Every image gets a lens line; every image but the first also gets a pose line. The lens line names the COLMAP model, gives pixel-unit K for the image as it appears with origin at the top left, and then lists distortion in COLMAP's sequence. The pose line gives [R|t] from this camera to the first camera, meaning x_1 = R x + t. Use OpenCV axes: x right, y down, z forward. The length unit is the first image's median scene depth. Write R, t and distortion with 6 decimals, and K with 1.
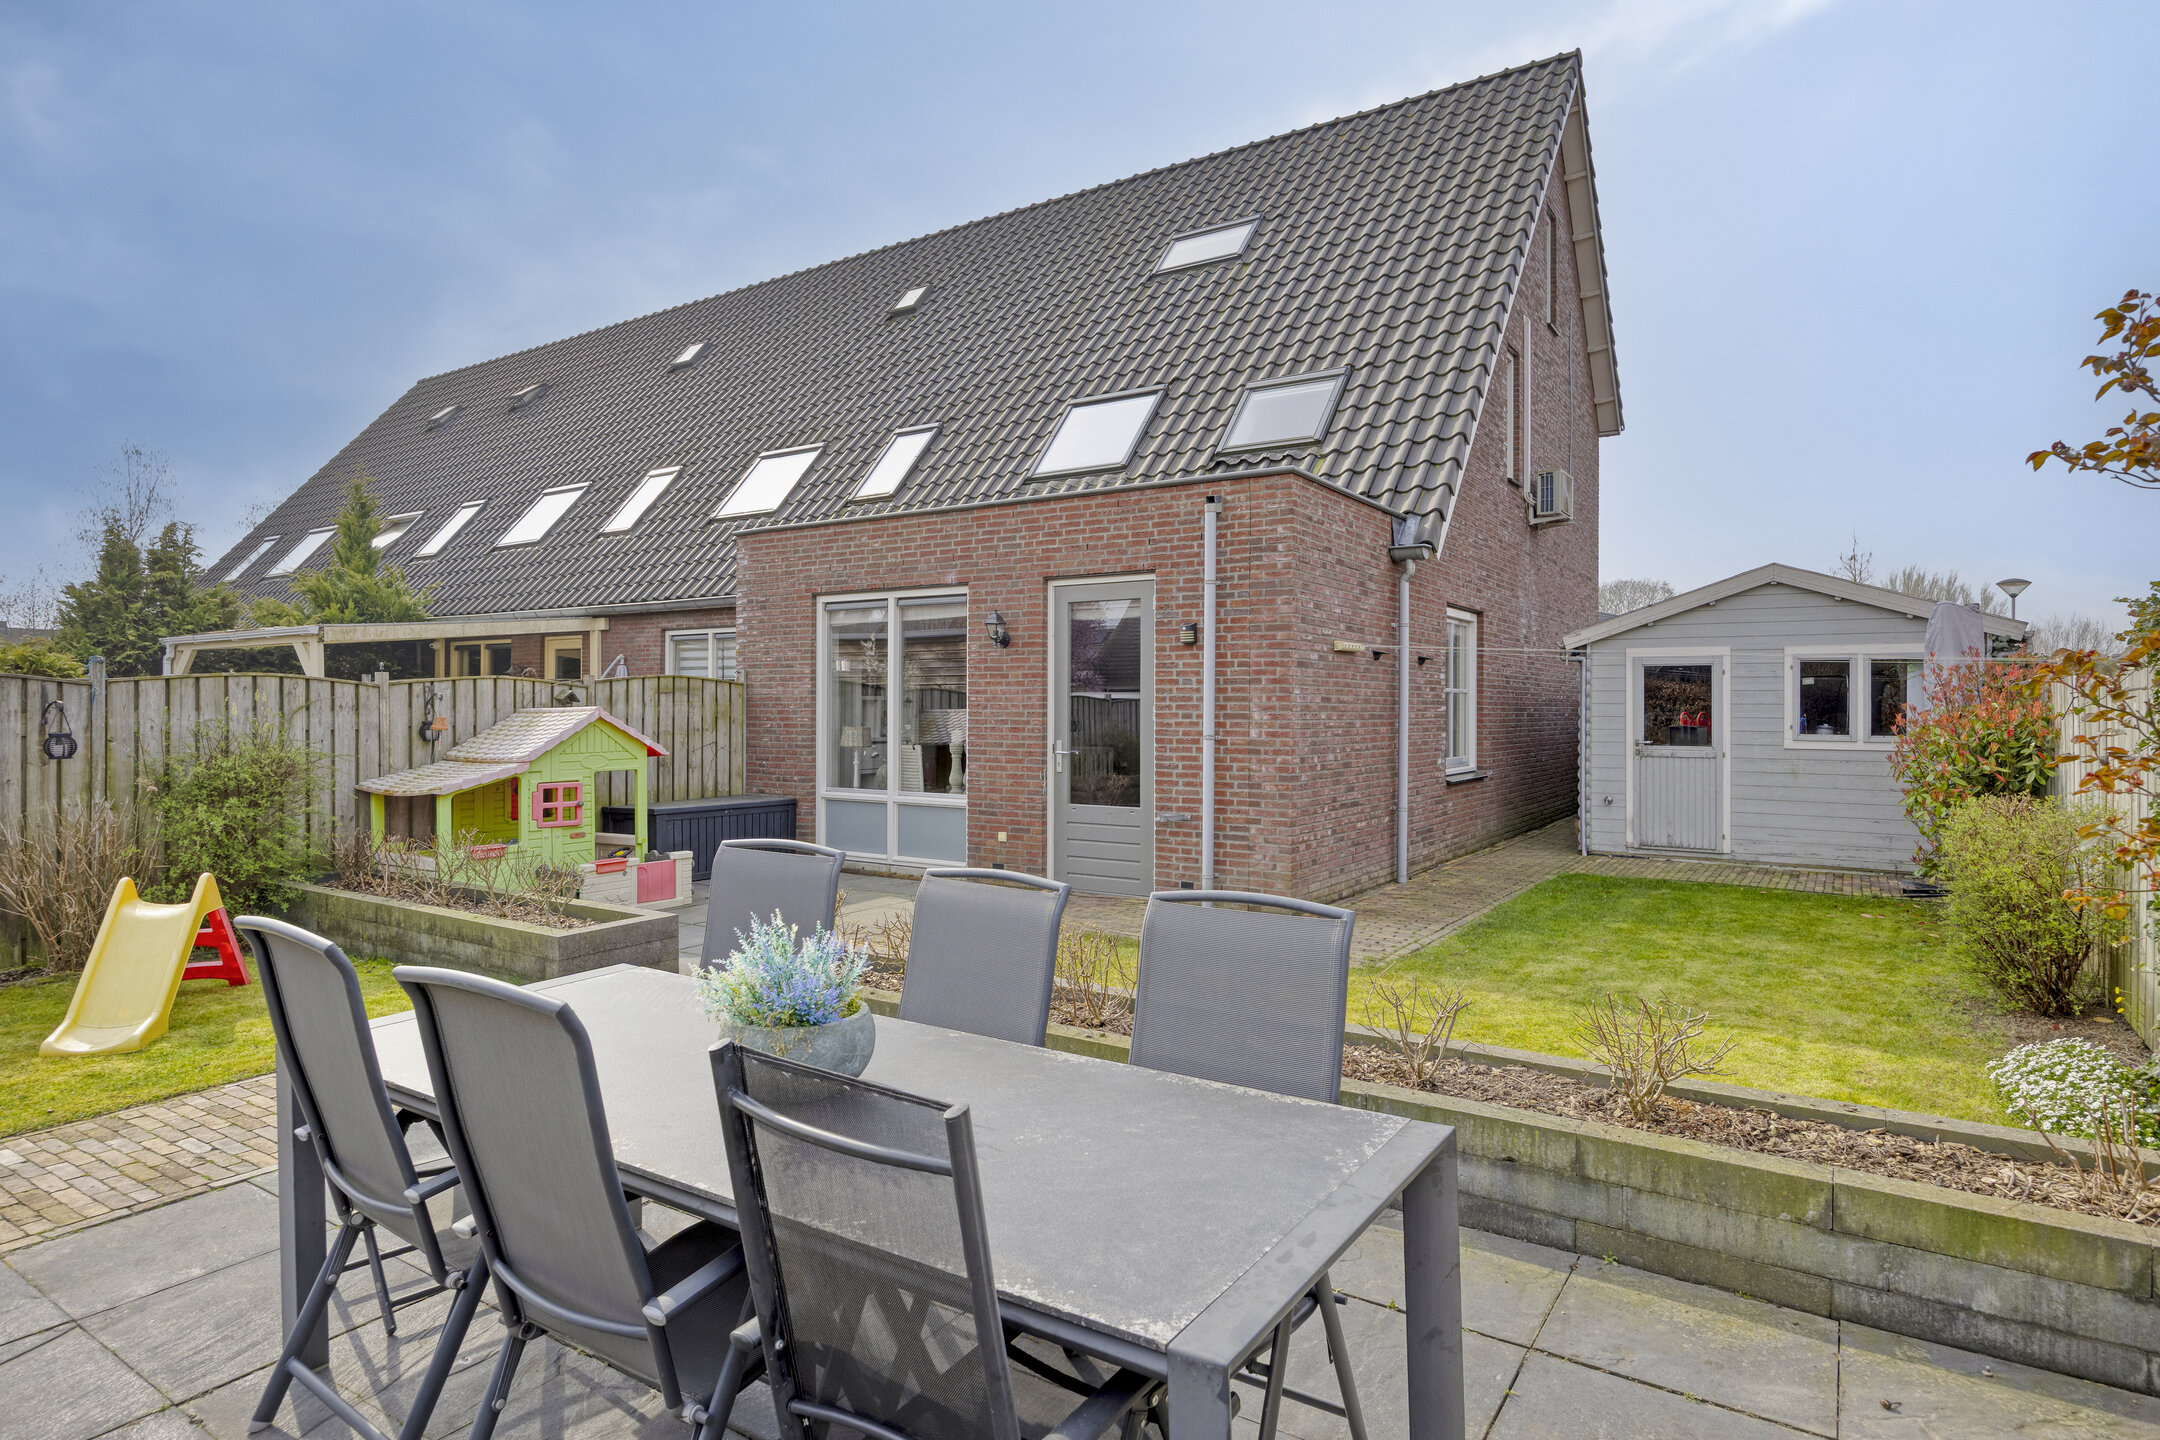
lens RADIAL K [[1193.3, 0, 1081.3], [0, 1193.3, 703.7], [0, 0, 1]] dist [0.001090, -0.002443]
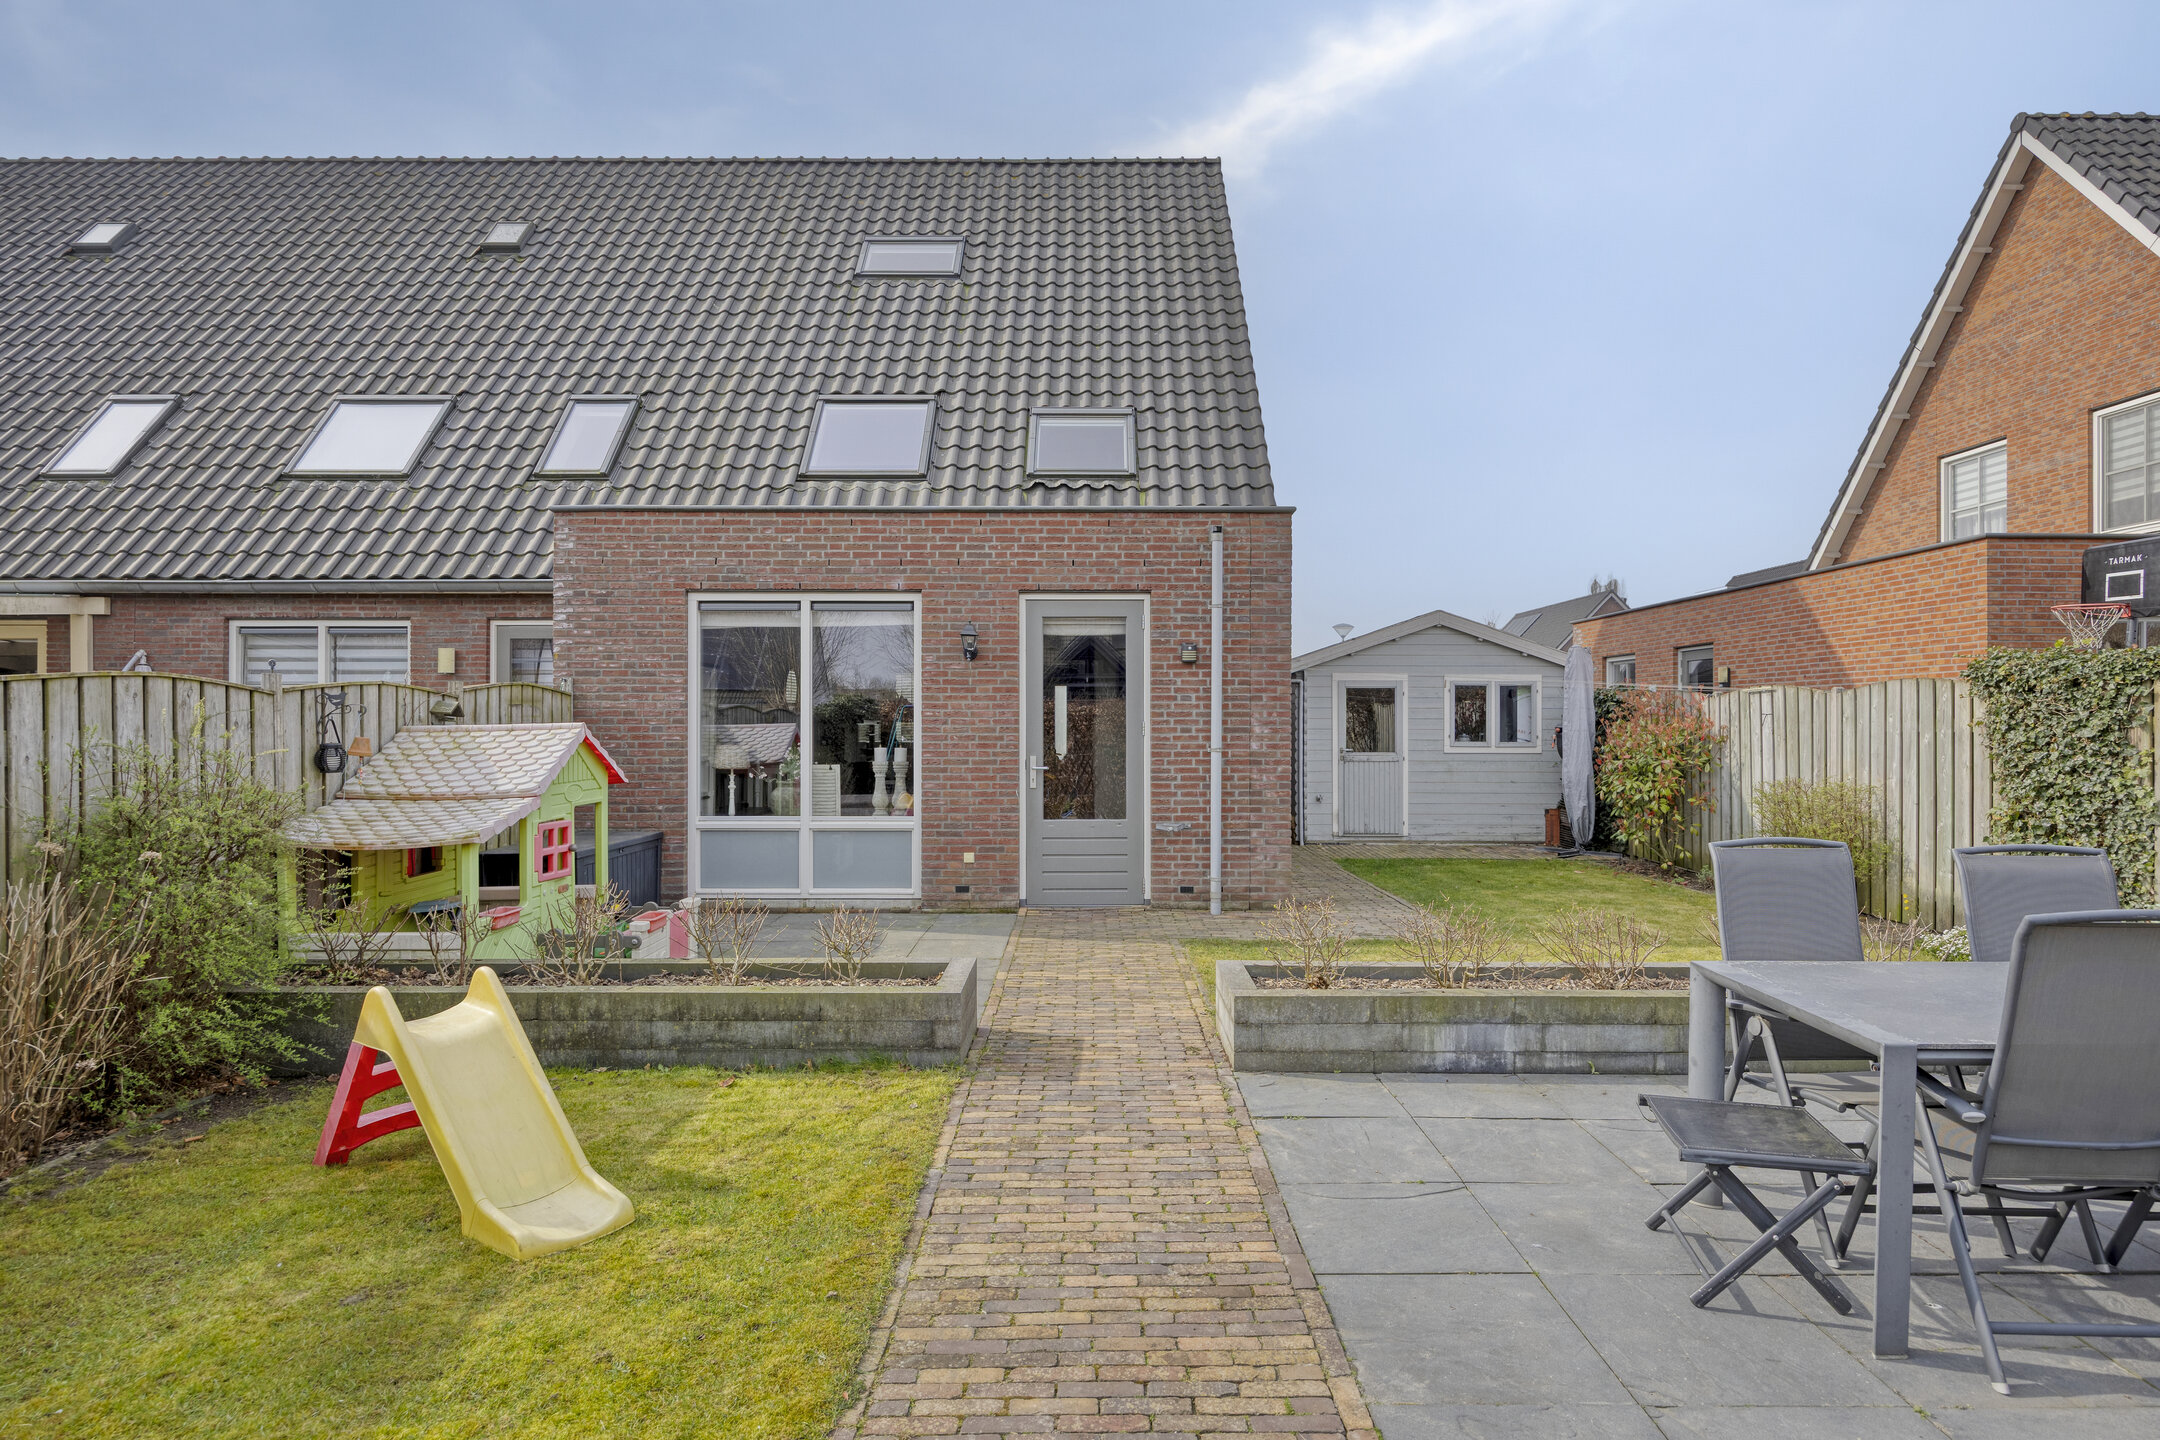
lens RADIAL K [[1193.3, 0, 1091.9], [0, 1193.3, 724.3], [0, 0, 1]] dist [0.001090, -0.002443]
pose [[0.830519, -0.003173, 0.556982, -0.516094], [0.000346, 0.999987, 0.005181, -0.000575], [-0.556991, -0.004110, 0.830509, 0.148238]]
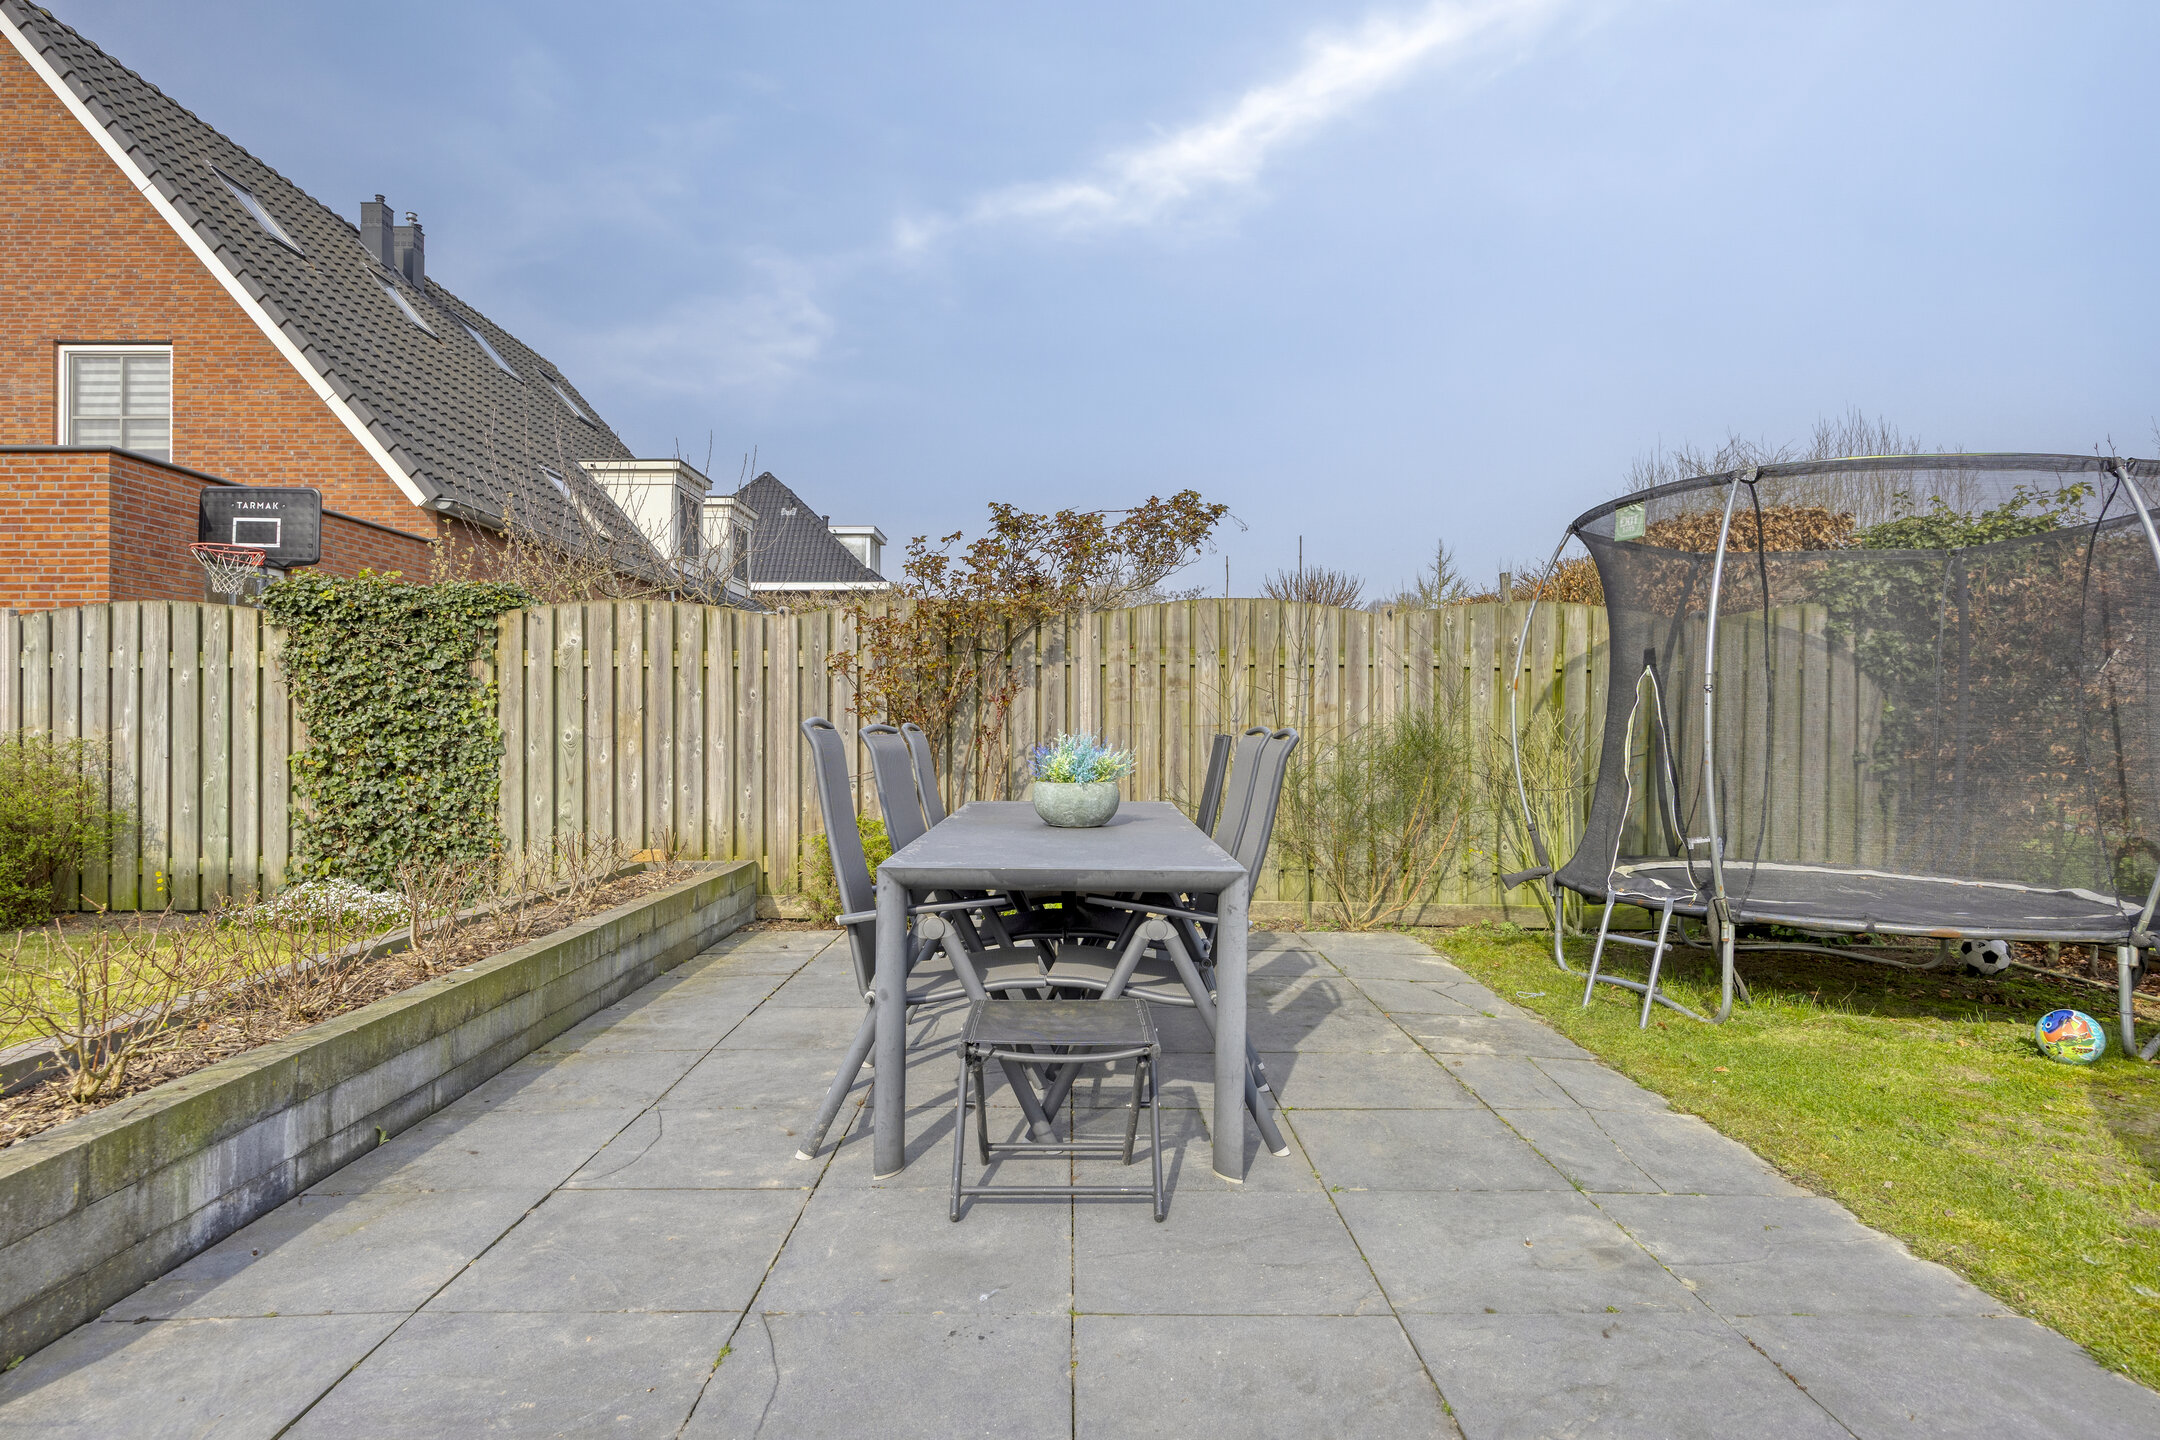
lens RADIAL K [[1193.3, 0, 1093.3], [0, 1193.3, 726.3], [0, 0, 1]] dist [0.001090, -0.002443]
pose [[-0.572488, -0.001110, 0.819912, -0.231922], [0.000858, 0.999998, 0.001952, 0.121287], [-0.819913, 0.001821, -0.572486, 1.108843]]
